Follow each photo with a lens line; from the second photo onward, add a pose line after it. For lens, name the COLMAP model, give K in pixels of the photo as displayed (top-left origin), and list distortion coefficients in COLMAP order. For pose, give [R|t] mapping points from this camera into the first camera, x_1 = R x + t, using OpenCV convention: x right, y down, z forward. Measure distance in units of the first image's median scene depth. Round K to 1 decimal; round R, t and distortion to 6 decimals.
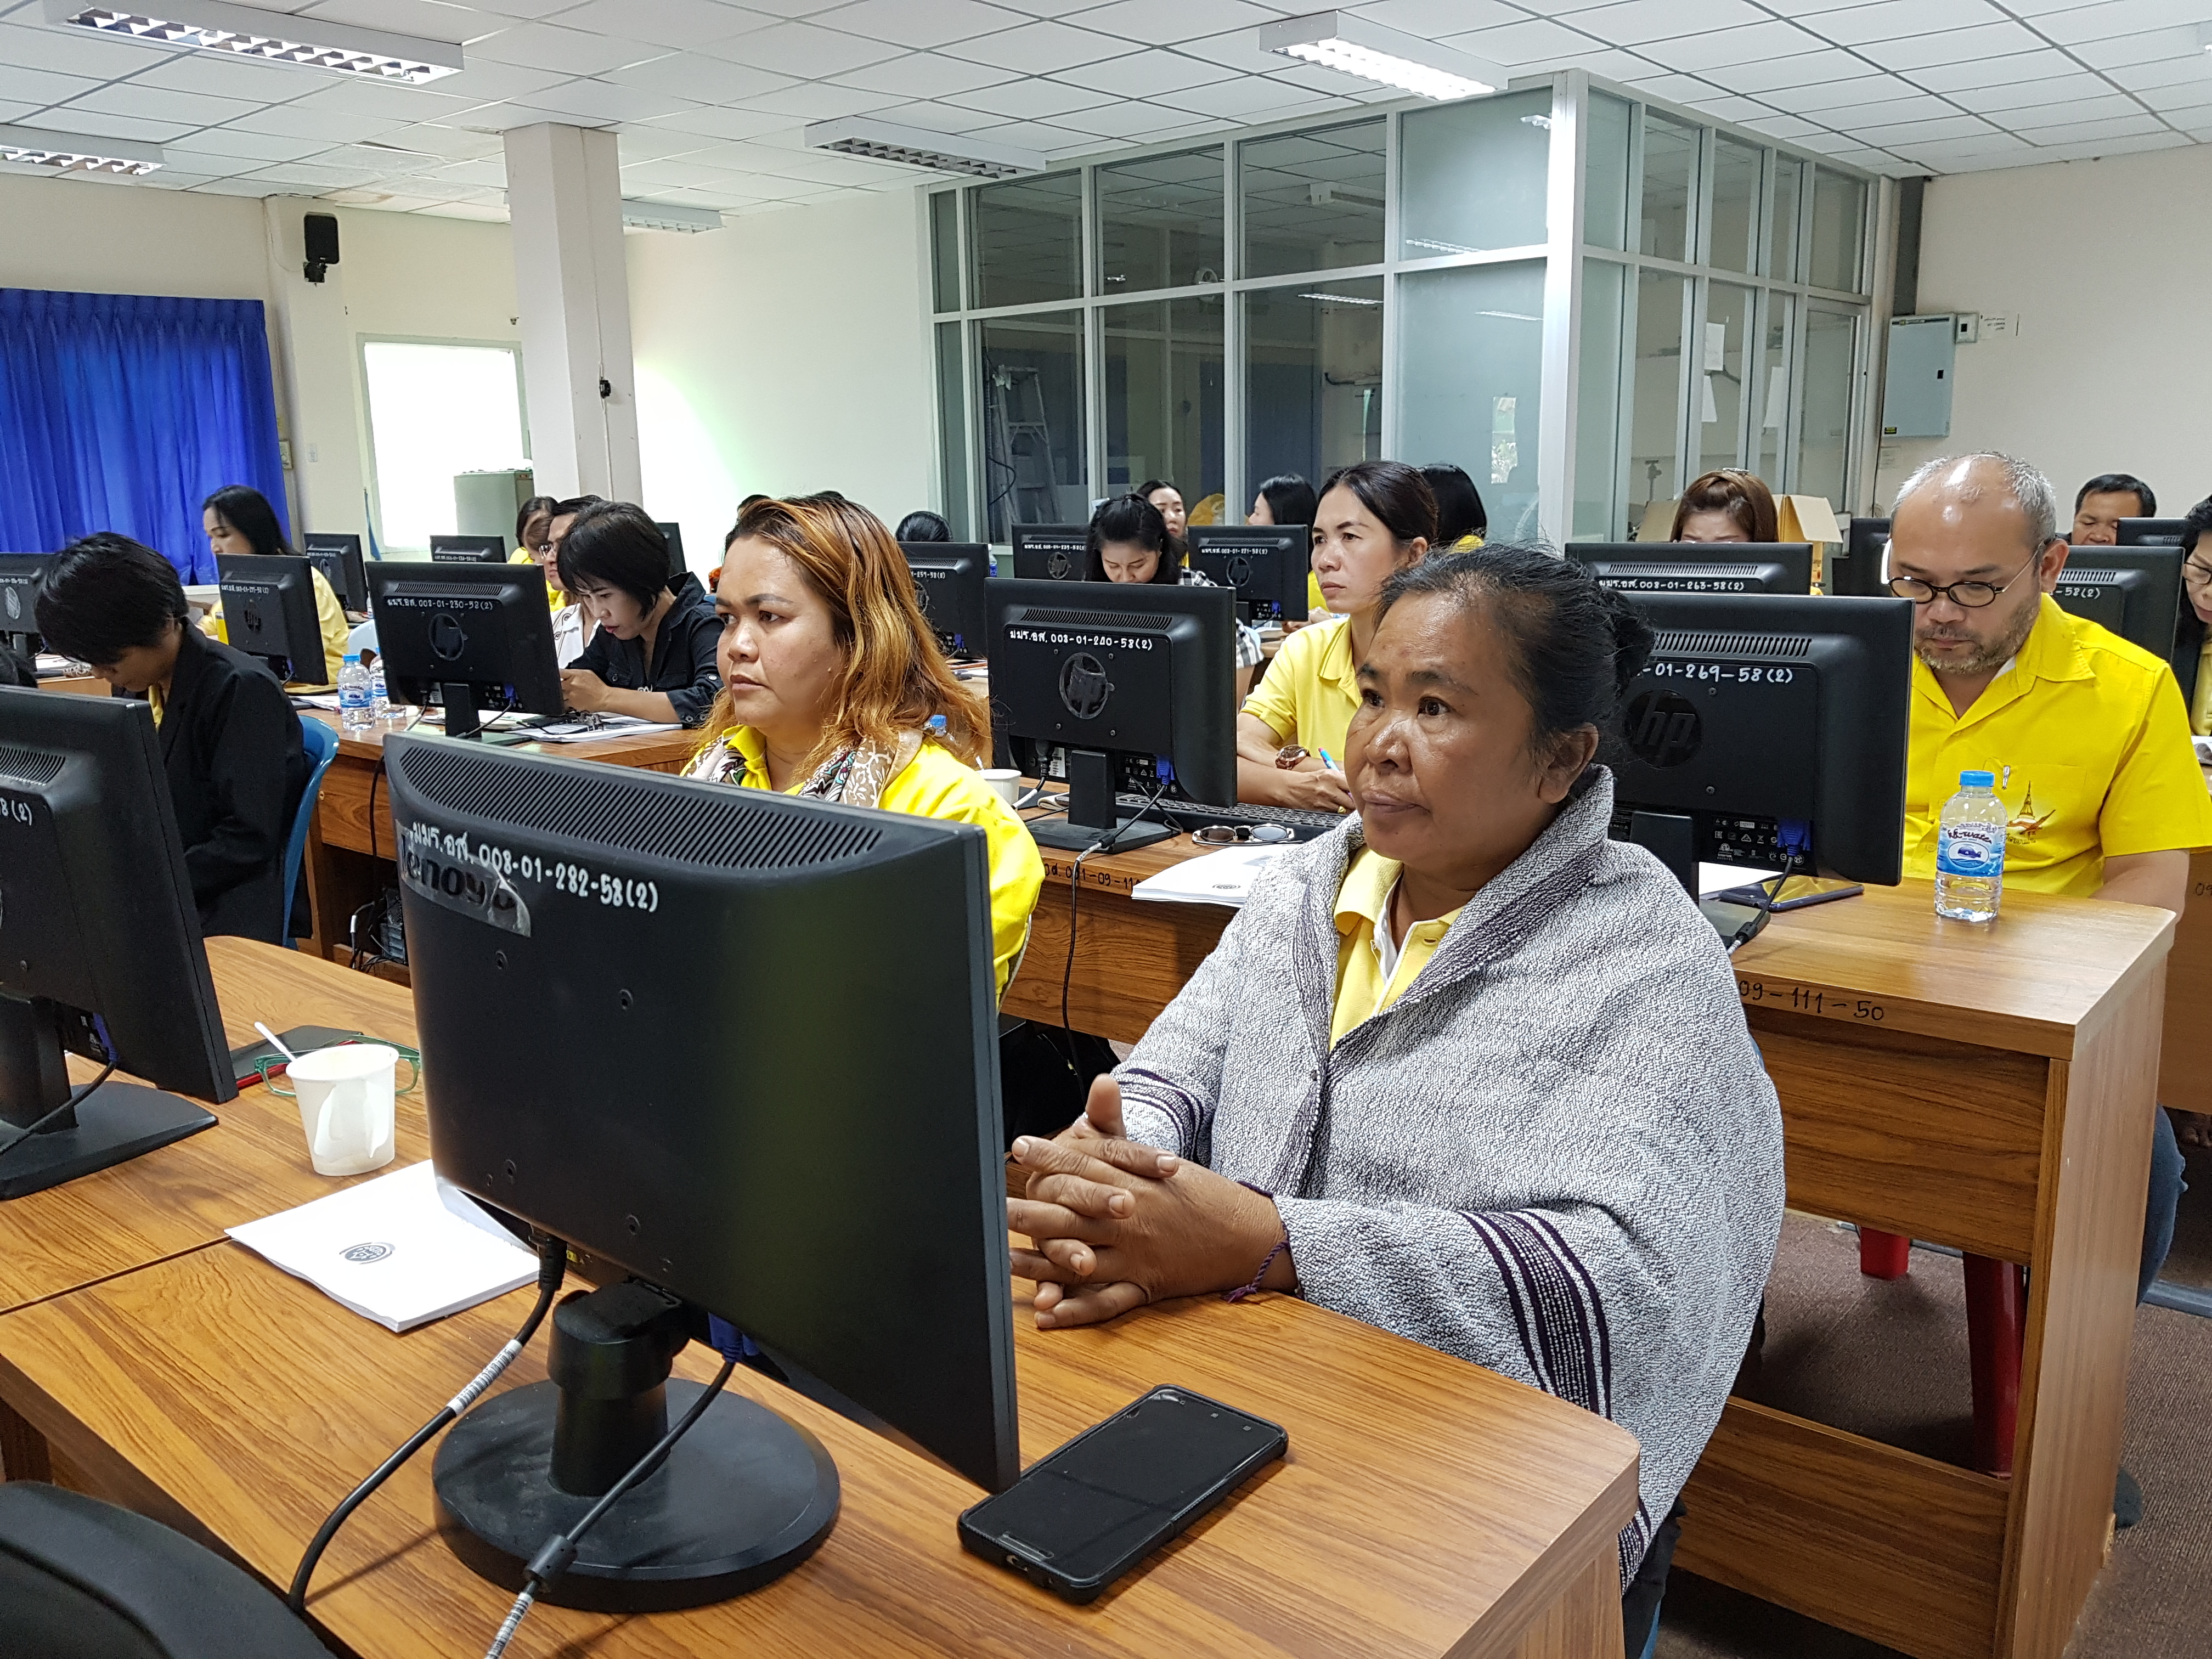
lens RADIAL K [[1721.7, 0, 1098.4], [0, 1721.7, 825.3], [0, 0, 1]] dist [0.144437, -0.327001]
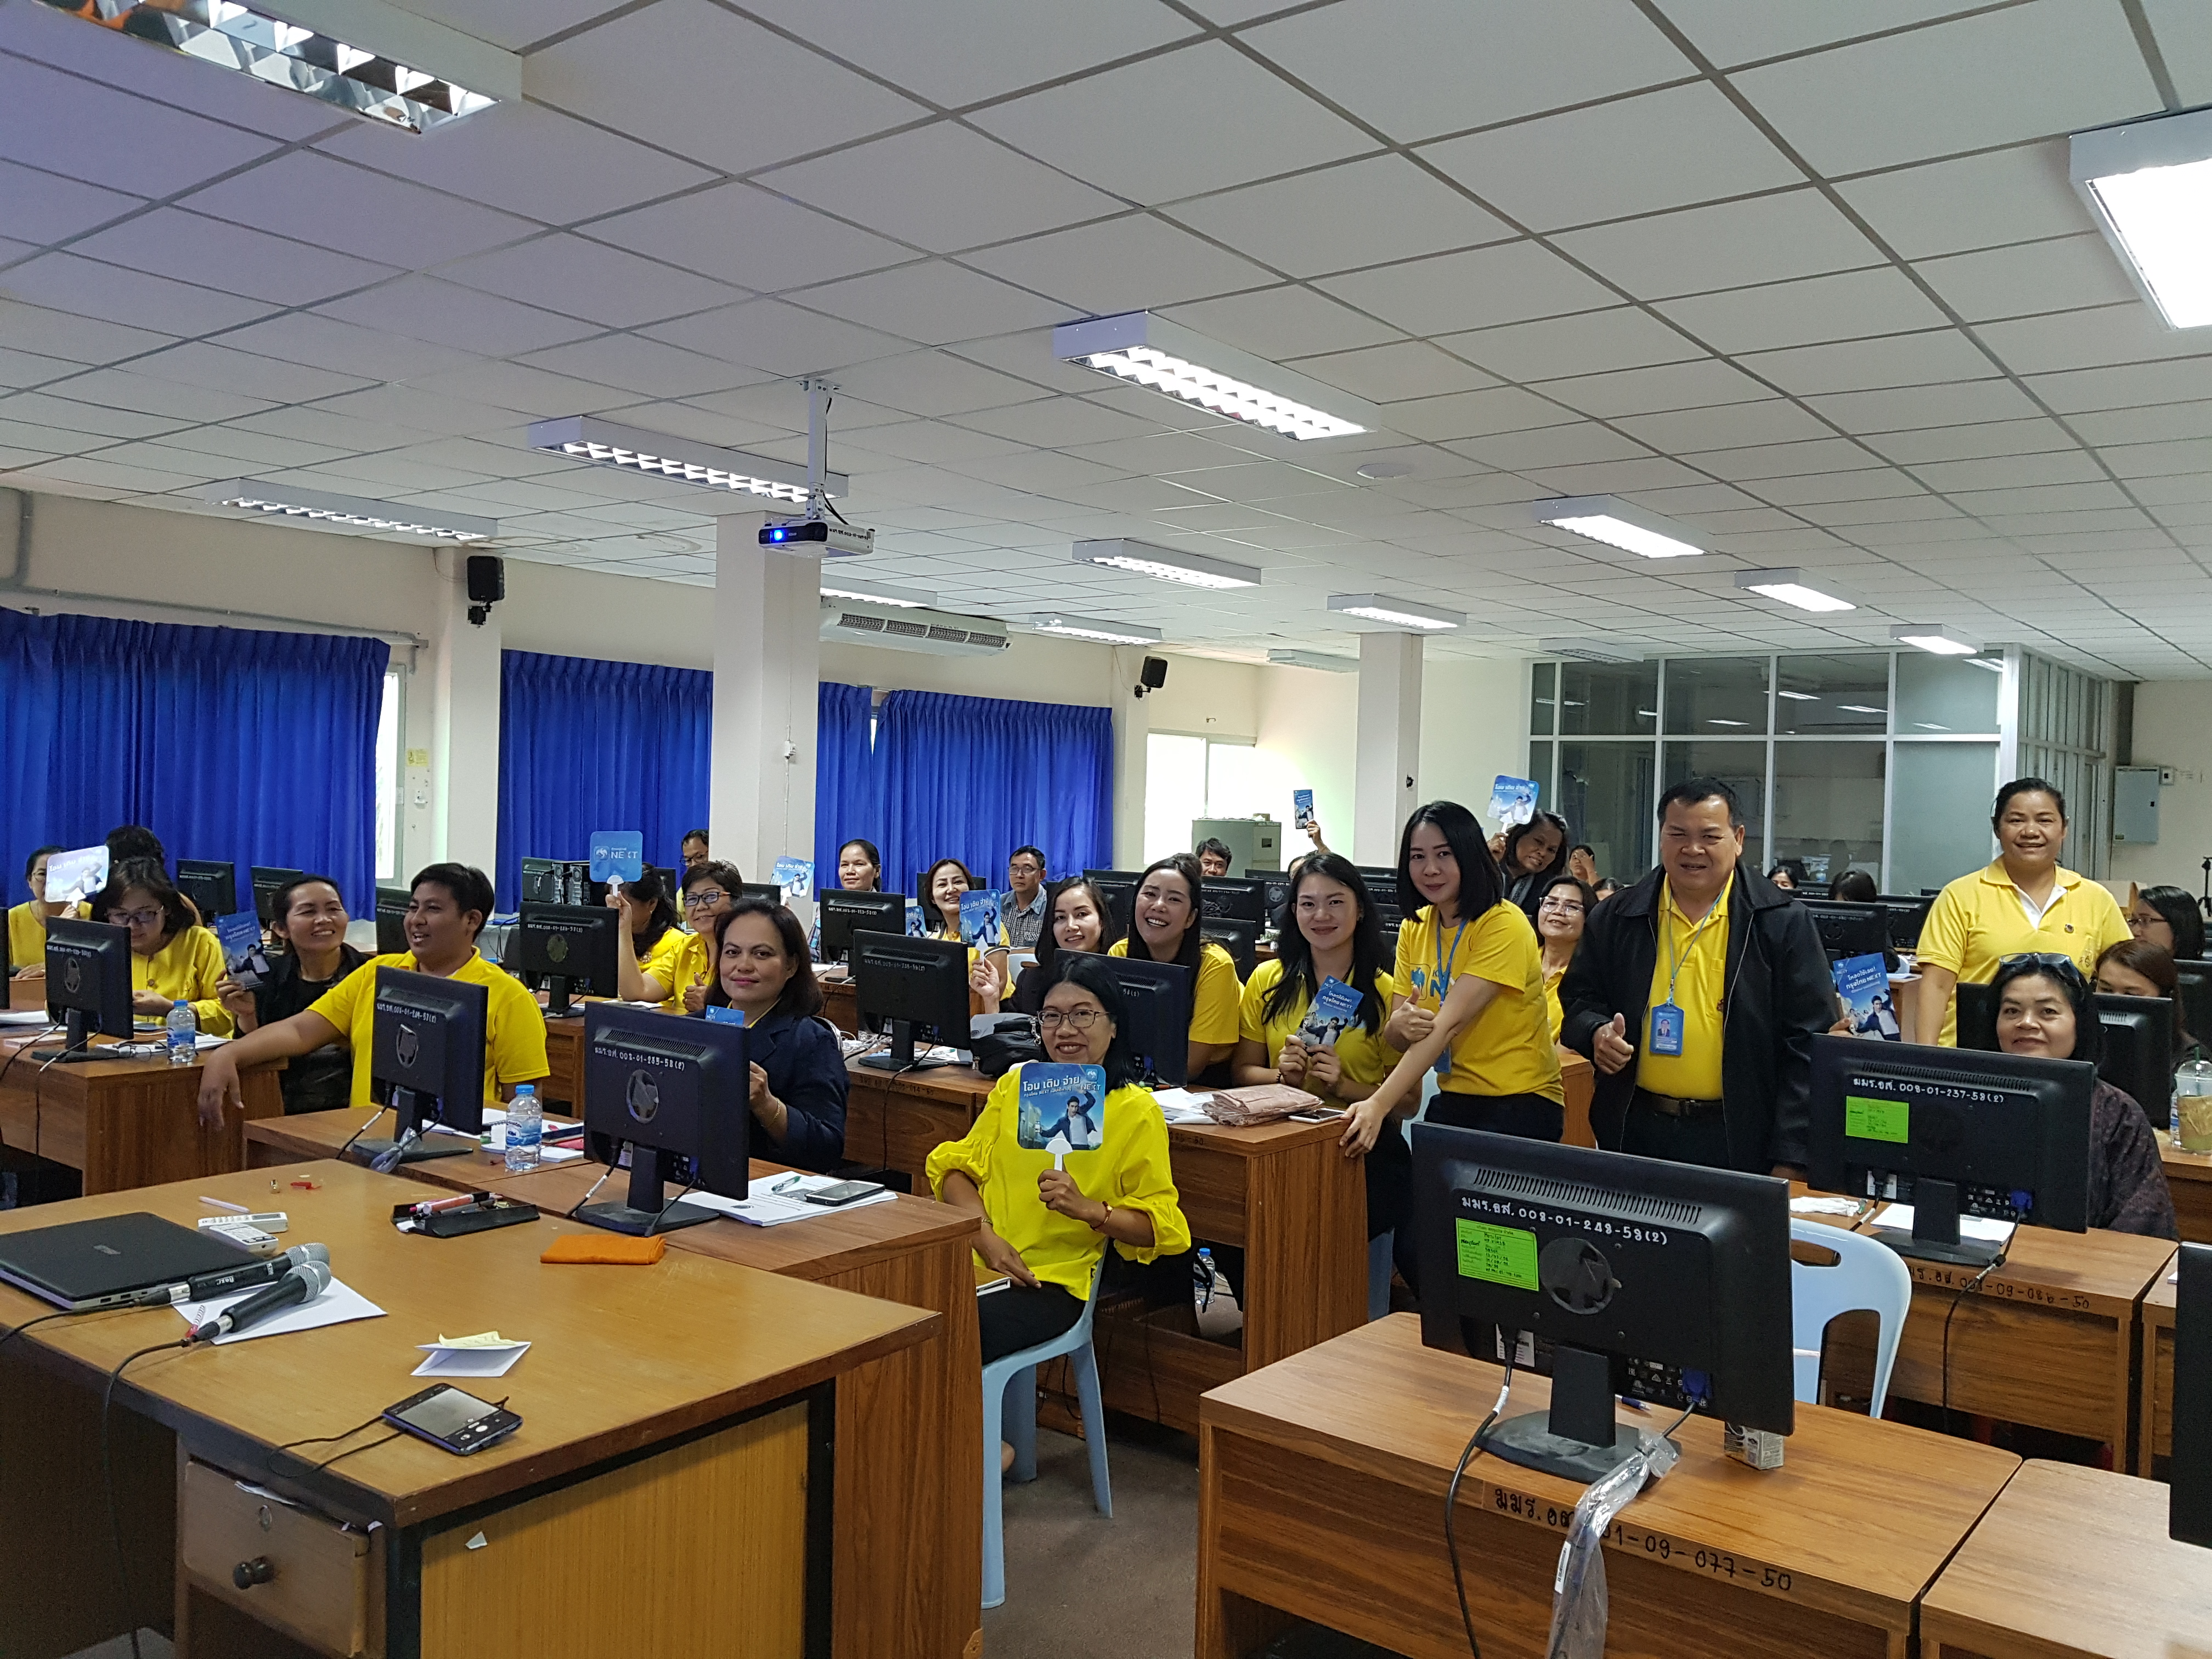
lens RADIAL K [[1721.7, 0, 1098.4], [0, 1721.7, 825.3], [0, 0, 1]] dist [0.144437, -0.327001]
pose [[0.998156, 0.048552, 0.036423, -0.540793], [-0.041256, 0.982877, -0.179582, 0.084516], [-0.044519, 0.177749, 0.983068, -0.513173]]
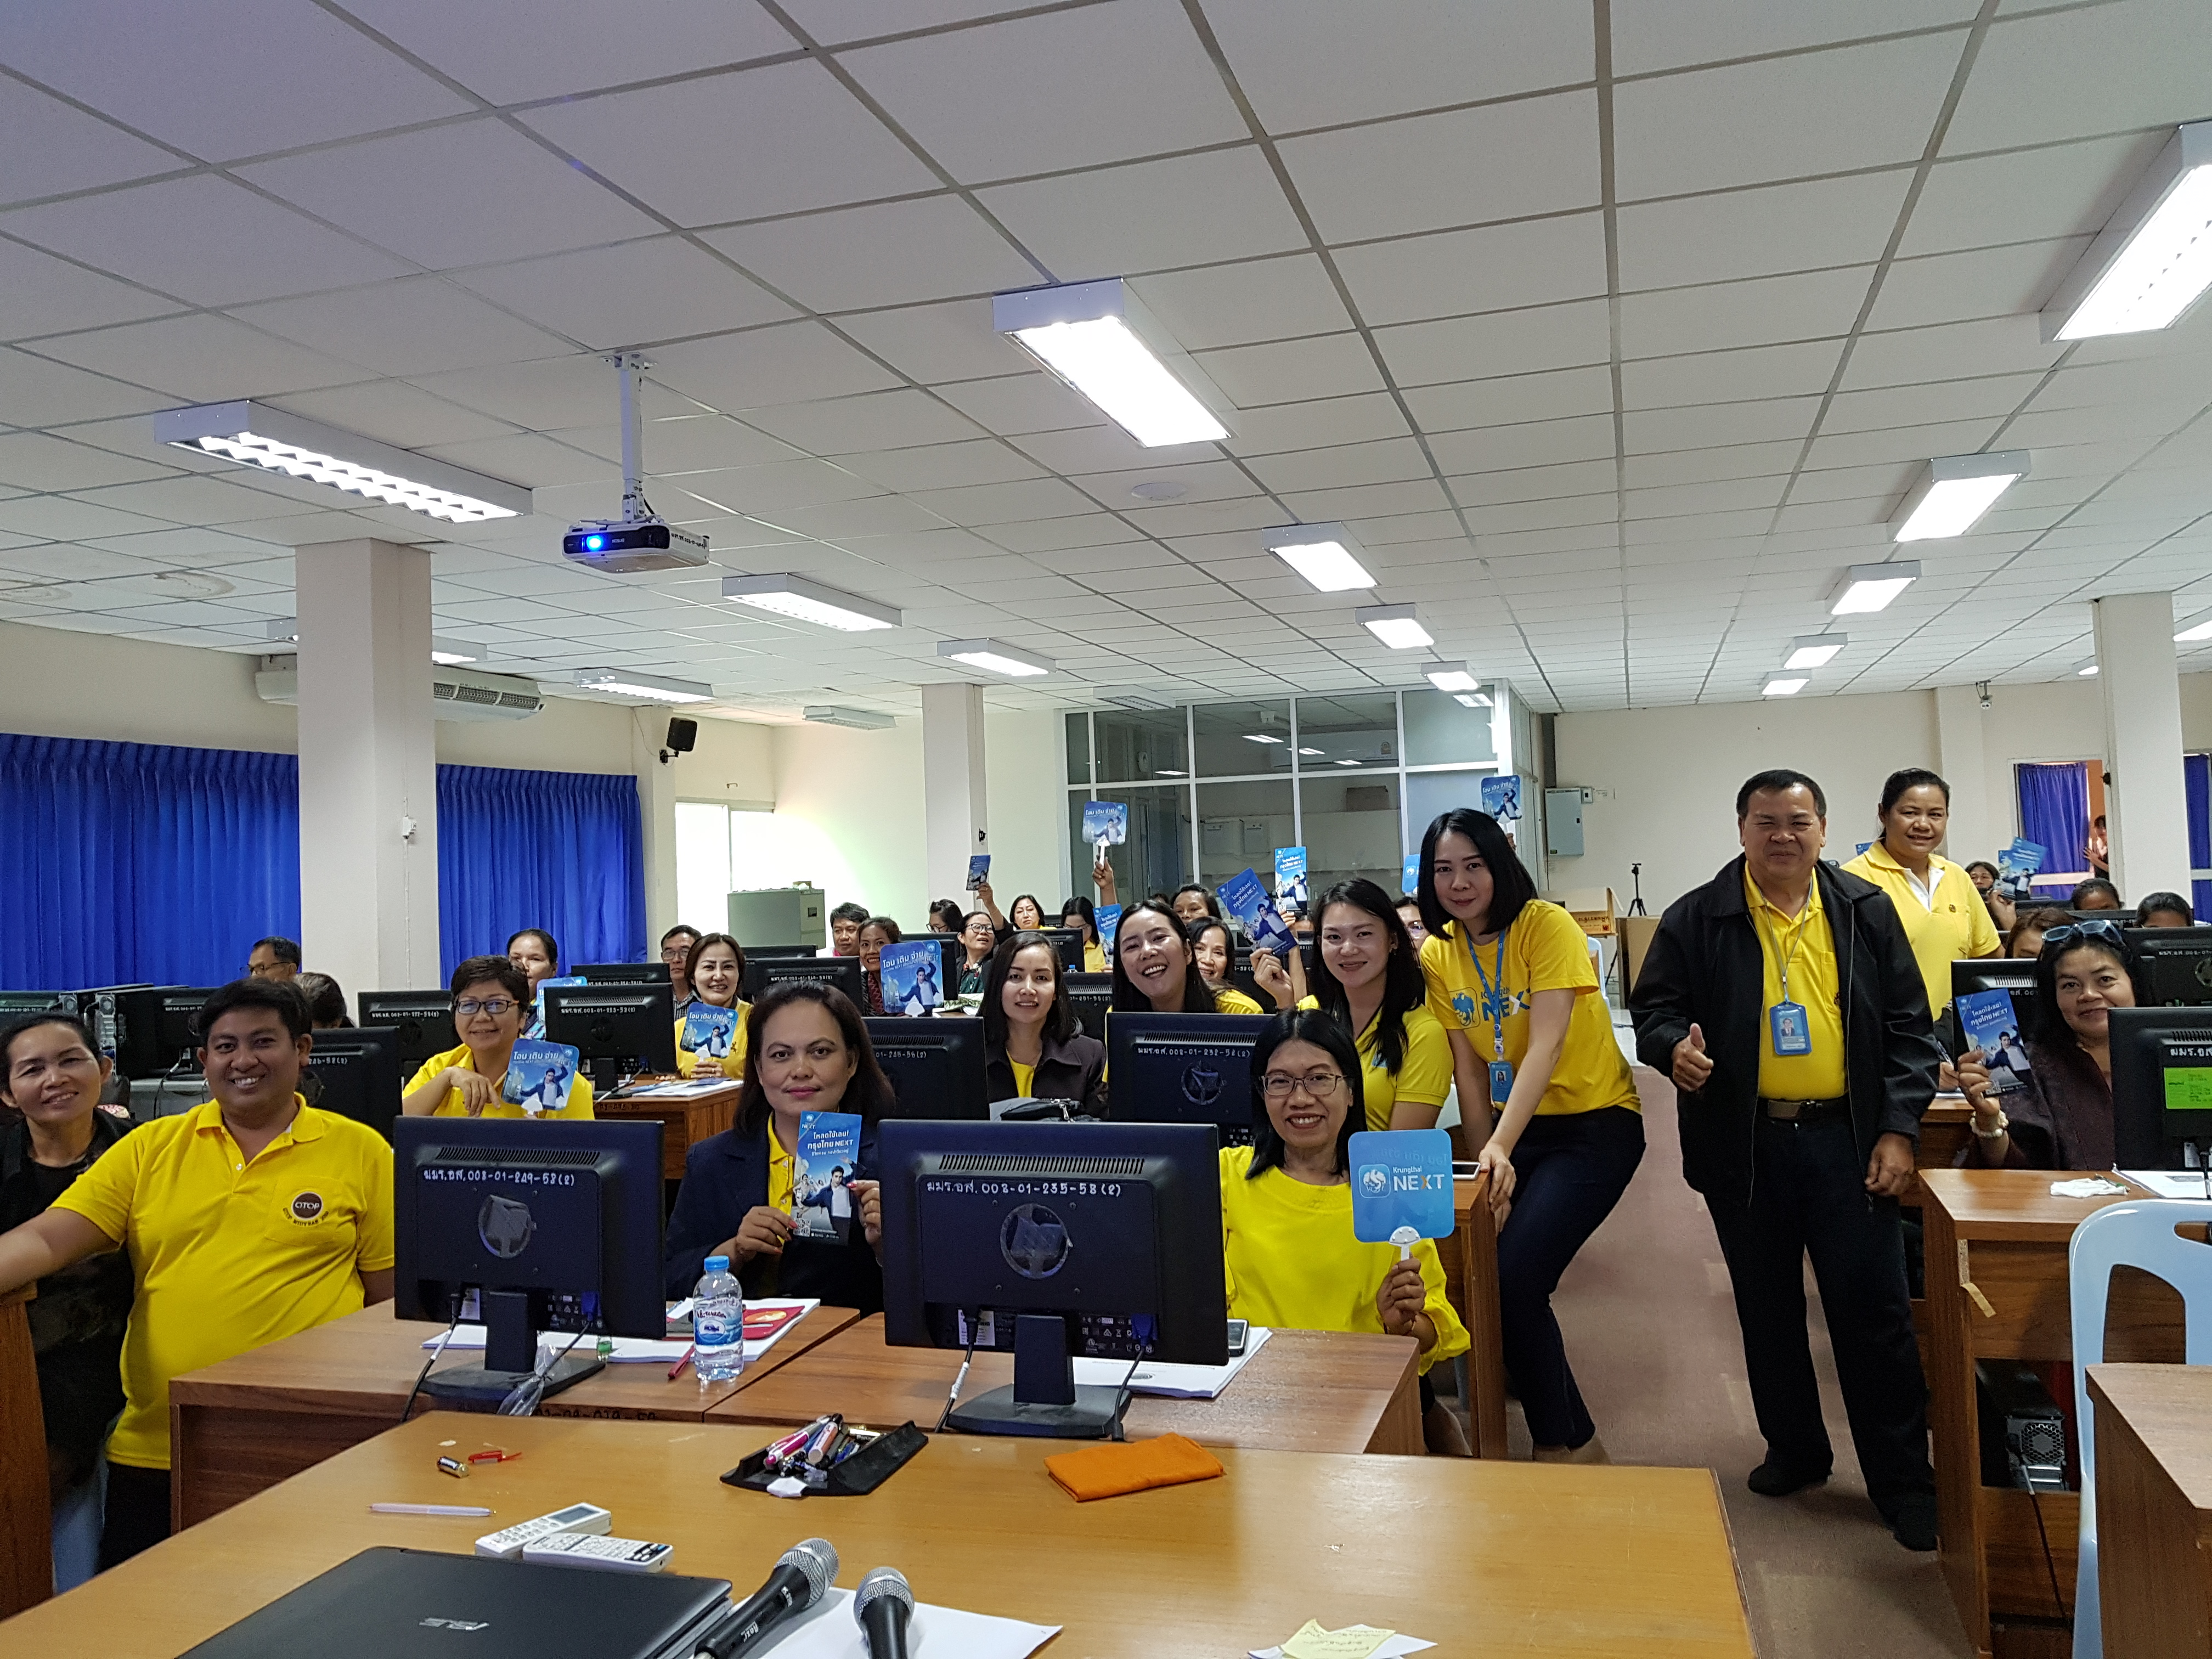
lens RADIAL K [[1739.5, 0, 1078.1], [0, 1739.5, 815.6], [0, 0, 1]] dist [0.034042, -0.049261]
pose [[0.918669, -0.003062, 0.395017, -0.707611], [0.096424, 0.971460, -0.216719, 0.074317], [-0.383080, 0.237182, 0.892745, -0.399647]]
